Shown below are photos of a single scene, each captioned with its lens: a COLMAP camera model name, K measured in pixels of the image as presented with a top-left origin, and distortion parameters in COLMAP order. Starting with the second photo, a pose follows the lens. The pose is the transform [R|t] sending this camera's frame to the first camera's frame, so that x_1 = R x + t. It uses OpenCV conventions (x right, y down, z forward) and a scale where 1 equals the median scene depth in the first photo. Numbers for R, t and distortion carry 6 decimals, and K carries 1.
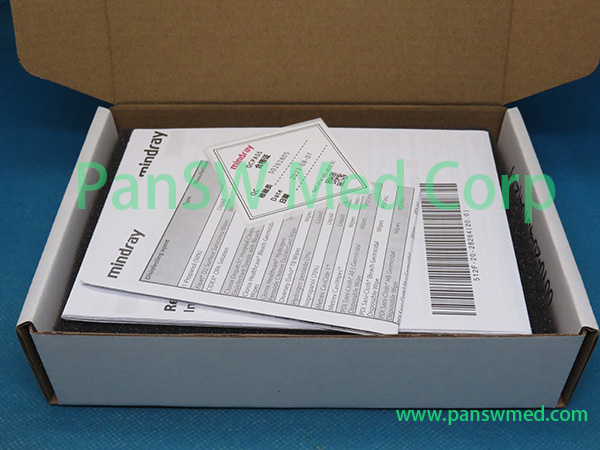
lens RADIAL K [[704.5, 0, 300.0], [0, 704.5, 225.0], [0, 0, 1]] dist [0.171941, -0.552269]
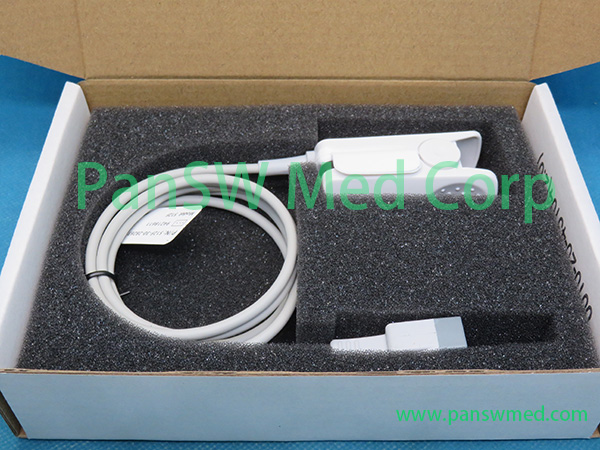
lens RADIAL K [[704.5, 0, 300.0], [0, 704.5, 225.0], [0, 0, 1]] dist [0.171941, -0.552269]
pose [[0.999851, -0.003912, 0.016825, -0.013745], [0.002423, 0.996150, 0.087629, -0.068878], [-0.017103, -0.087575, 0.996011, 0.114946]]
